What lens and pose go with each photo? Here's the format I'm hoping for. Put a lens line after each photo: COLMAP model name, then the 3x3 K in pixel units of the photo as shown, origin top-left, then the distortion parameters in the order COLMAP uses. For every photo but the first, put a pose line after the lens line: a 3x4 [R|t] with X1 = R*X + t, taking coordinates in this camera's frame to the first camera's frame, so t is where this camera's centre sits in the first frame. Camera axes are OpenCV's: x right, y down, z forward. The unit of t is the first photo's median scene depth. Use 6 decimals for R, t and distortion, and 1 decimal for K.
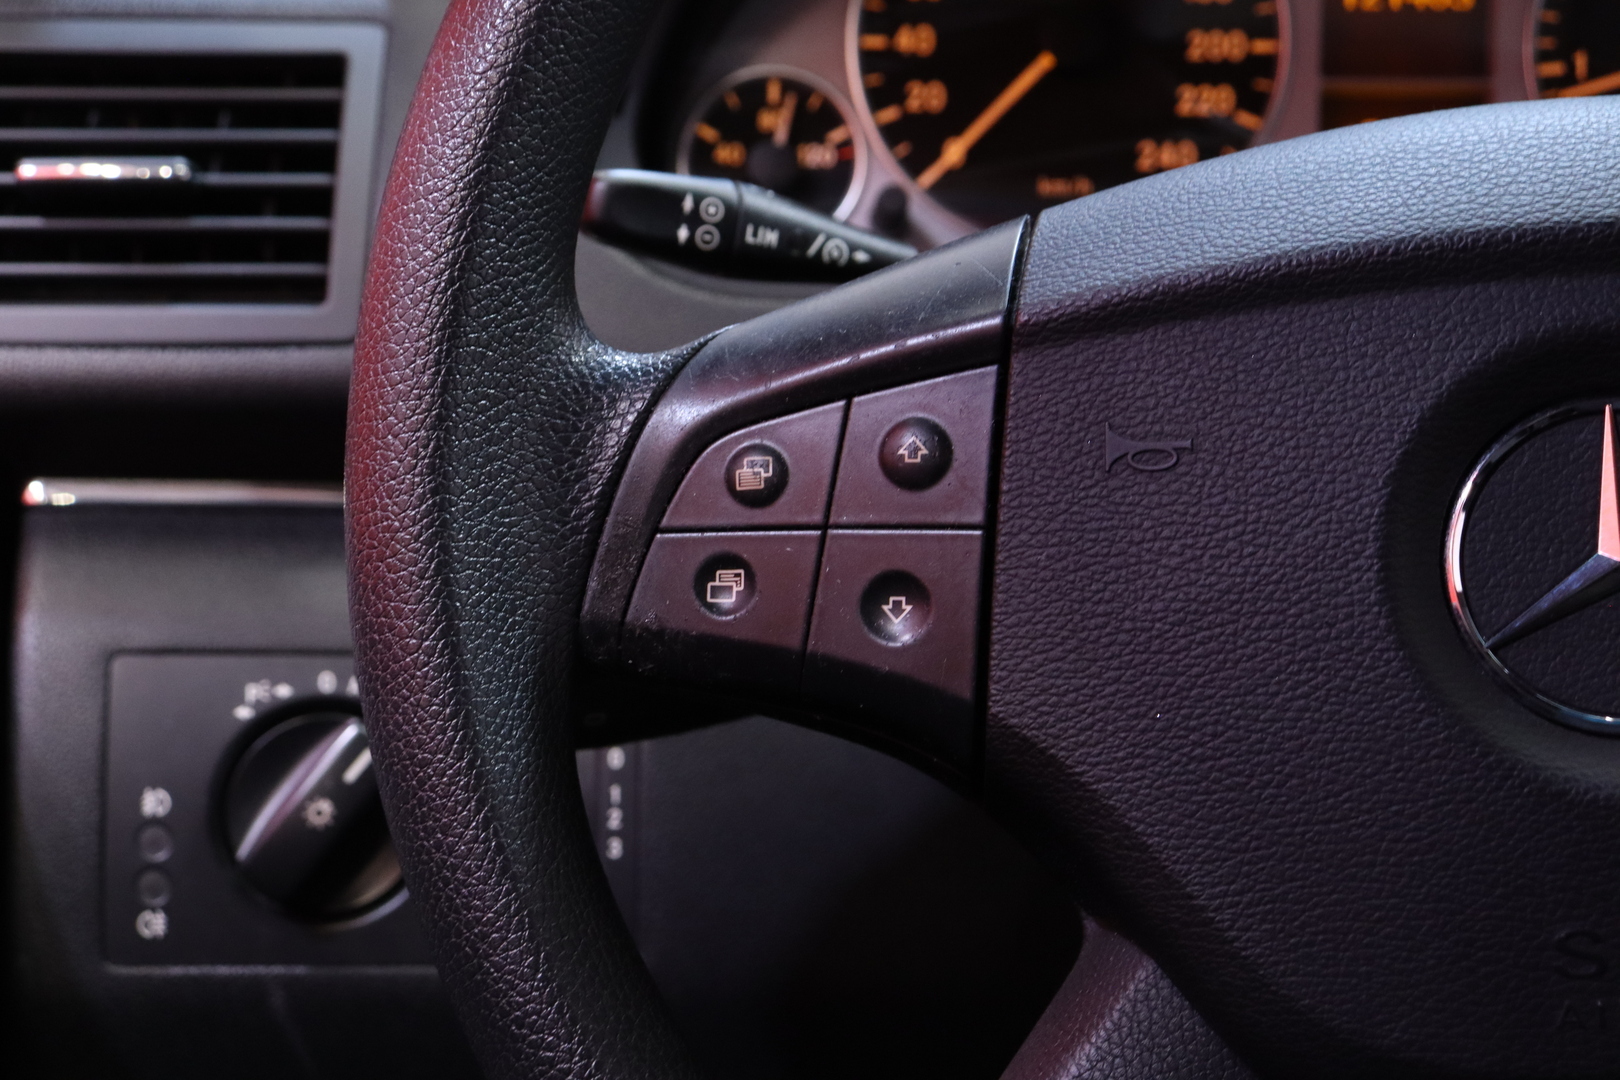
lens RADIAL K [[3722.6, 0, 810.0], [0, 3722.6, 540.0], [0, 0, 1]] dist [0.039951, 3.806289]
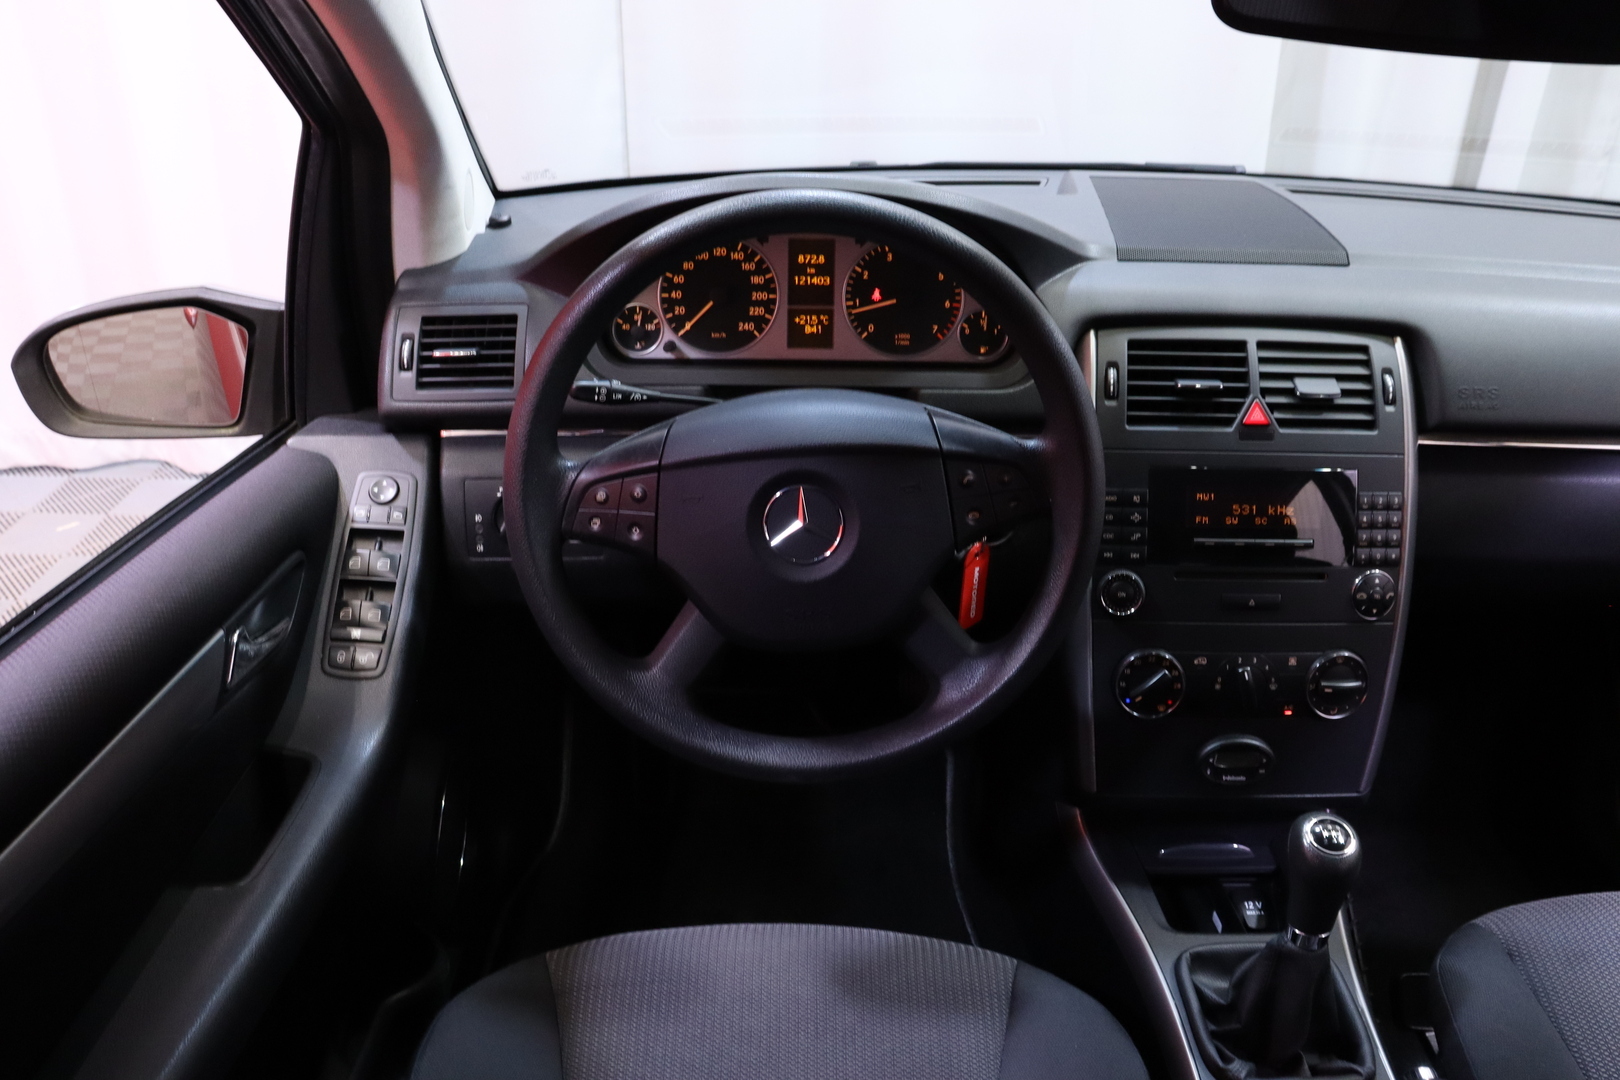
lens RADIAL K [[1322.5, 0, 810.0], [0, 1322.5, 540.0], [0, 0, 1]] dist [-0.180396, 0.164238]
pose [[0.999774, -0.009653, 0.018946, 0.131647], [0.003826, 0.958135, 0.286291, -0.270708], [-0.020916, -0.286153, 0.957956, -0.288600]]
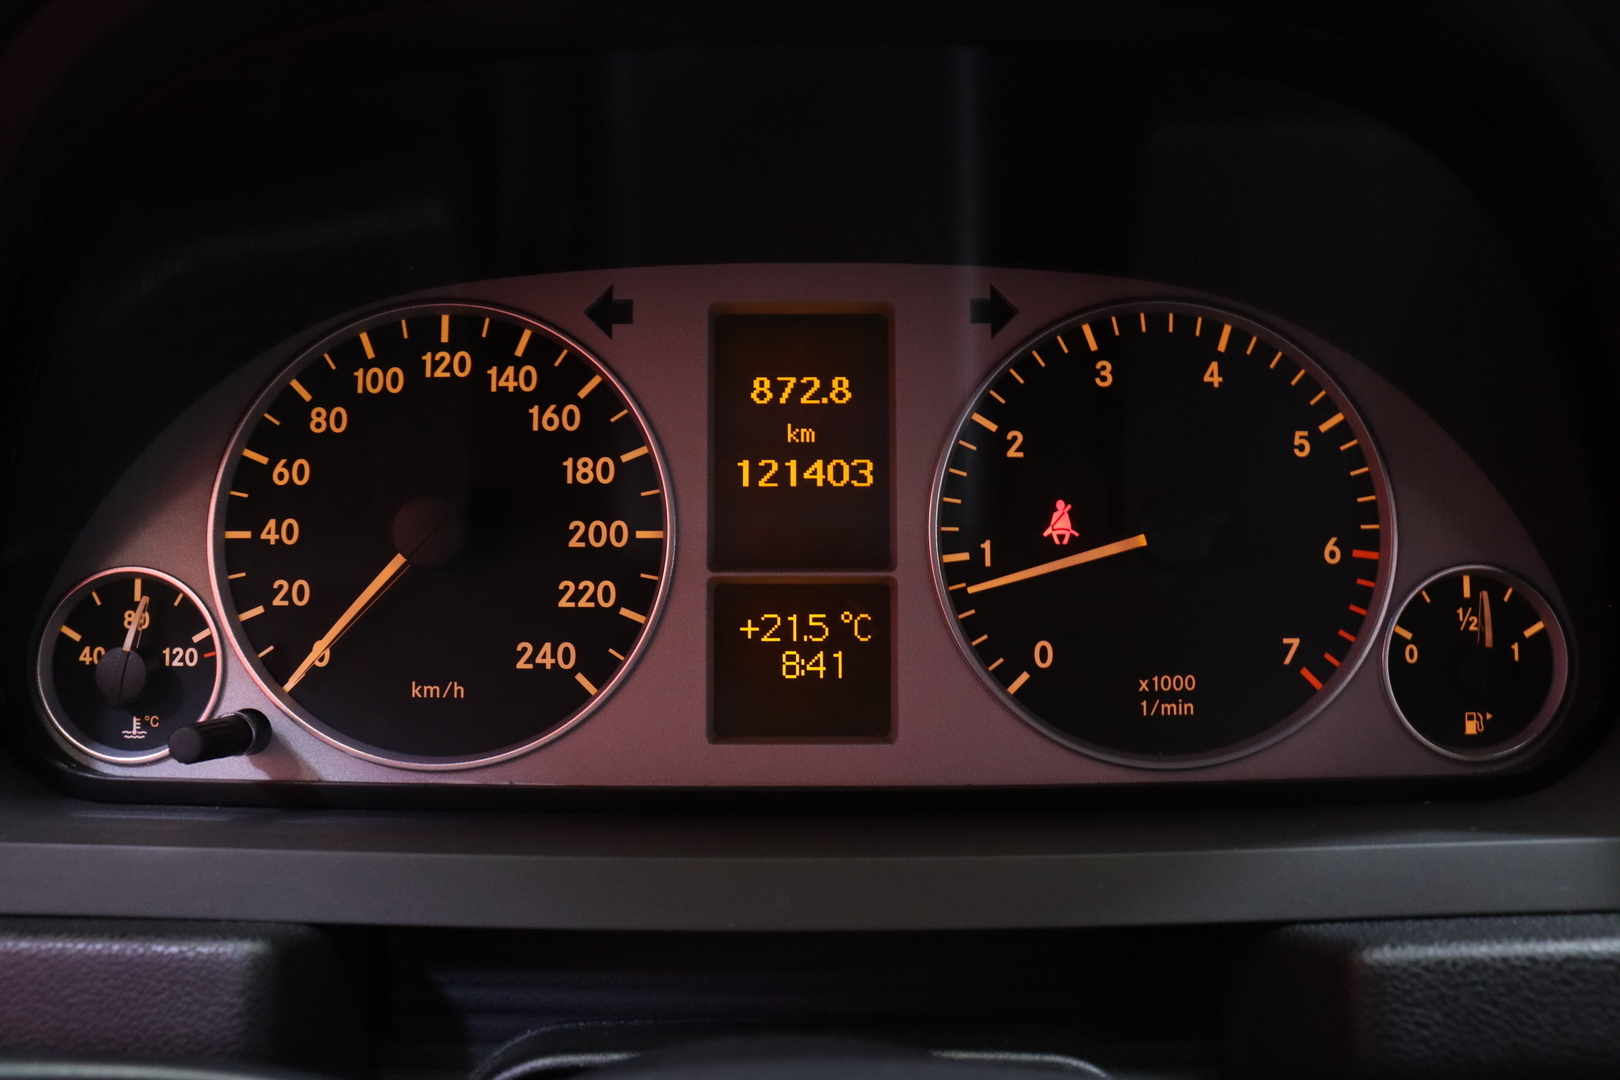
lens RADIAL K [[1315.6, 0, 805.9], [0, 1315.6, 515.0], [0, 0, 1]] dist [-0.196839, 0.162804]
pose [[0.999716, -0.020837, 0.011600, 0.156443], [0.020811, 0.999781, 0.002375, -0.136833], [-0.011647, -0.002133, 0.999930, 0.682236]]
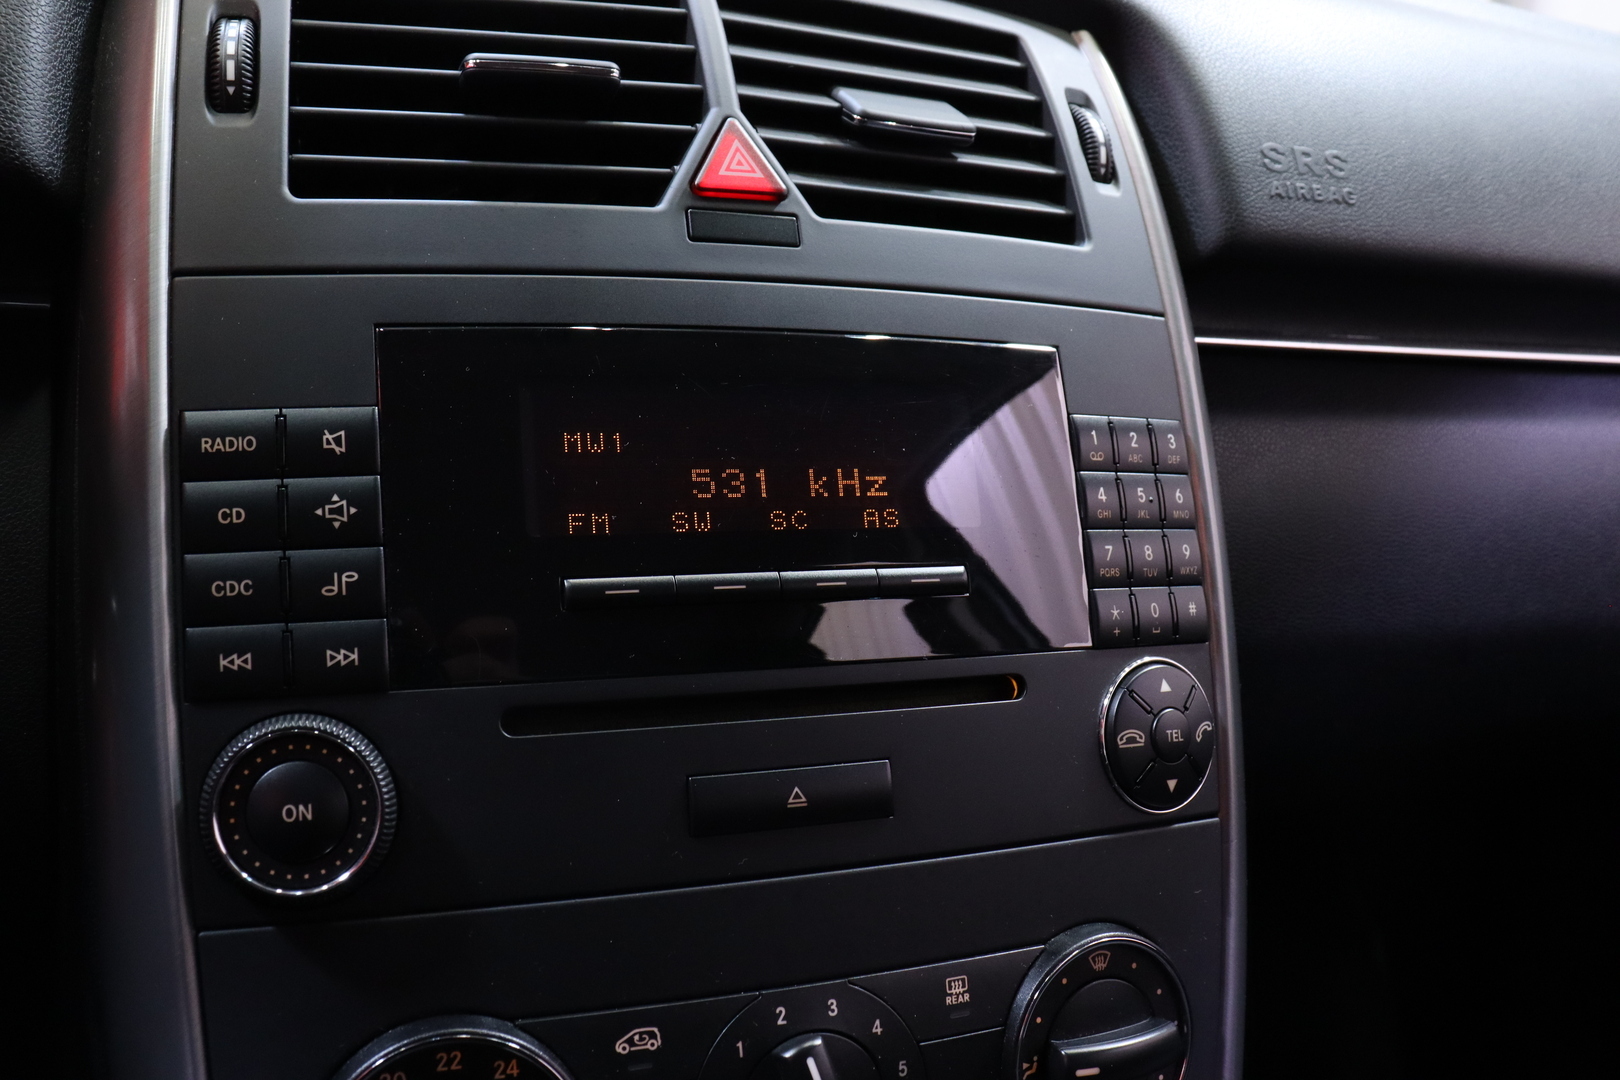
lens RADIAL K [[1498.0, 0, 812.4], [0, 1498.0, 522.5], [0, 0, 1]] dist [-0.114808, 0.027425]
pose [[0.904866, -0.032104, 0.424483, 0.406732], [0.016344, 0.999037, 0.040718, 0.045142], [-0.425382, -0.029907, 0.904520, 0.492318]]
